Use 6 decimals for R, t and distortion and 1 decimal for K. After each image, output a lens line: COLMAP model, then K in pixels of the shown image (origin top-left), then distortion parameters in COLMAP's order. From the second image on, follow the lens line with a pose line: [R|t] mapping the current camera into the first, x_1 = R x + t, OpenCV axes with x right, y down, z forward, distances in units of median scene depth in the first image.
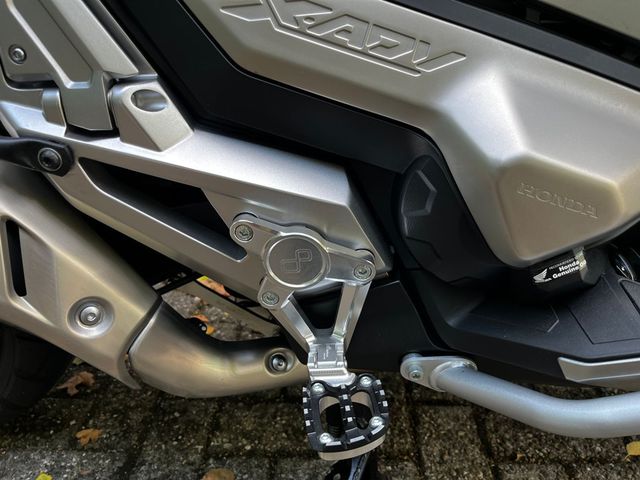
lens RADIAL K [[487.9, 0, 320.0], [0, 487.9, 240.0], [0, 0, 1]] dist [0.057756, -0.067183]
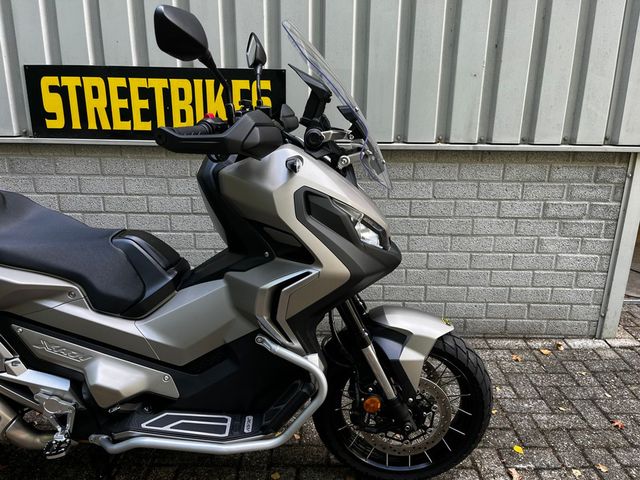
lens RADIAL K [[487.9, 0, 320.0], [0, 487.9, 240.0], [0, 0, 1]] dist [0.057756, -0.067183]
pose [[0.997702, 0.029535, 0.060986, 1.783717], [-0.016345, 0.978332, -0.206394, -0.464494], [-0.065761, 0.204923, 0.976567, -3.170068]]
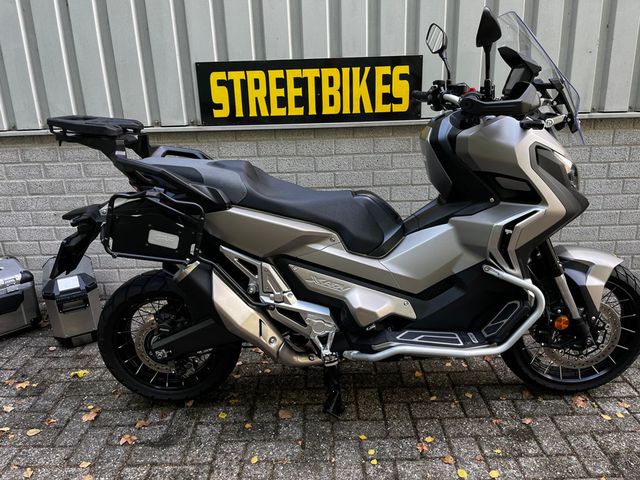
lens RADIAL K [[487.9, 0, 320.0], [0, 487.9, 240.0], [0, 0, 1]] dist [0.057756, -0.067183]
pose [[0.998980, -0.012421, 0.043402, -0.242784], [0.020367, 0.982008, -0.187737, 0.105111], [-0.040289, 0.188430, 0.981260, -3.965493]]
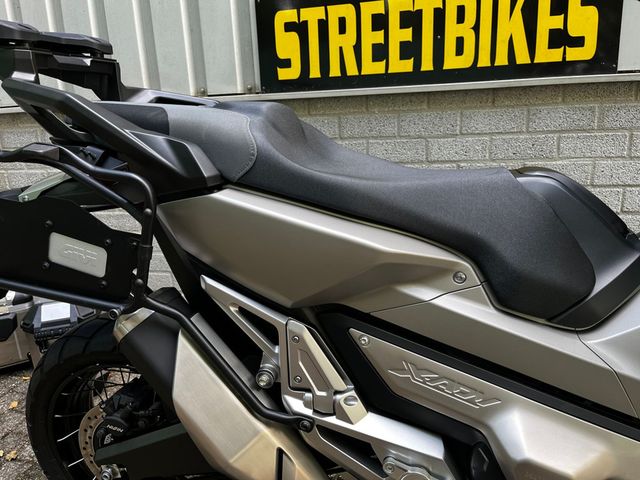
lens RADIAL K [[487.9, 0, 320.0], [0, 487.9, 240.0], [0, 0, 1]] dist [0.057756, -0.067183]
pose [[0.983177, 0.035995, -0.179075, -0.112750], [-0.076459, 0.971466, -0.224516, -0.464349], [0.165884, 0.234430, 0.957875, -1.242787]]
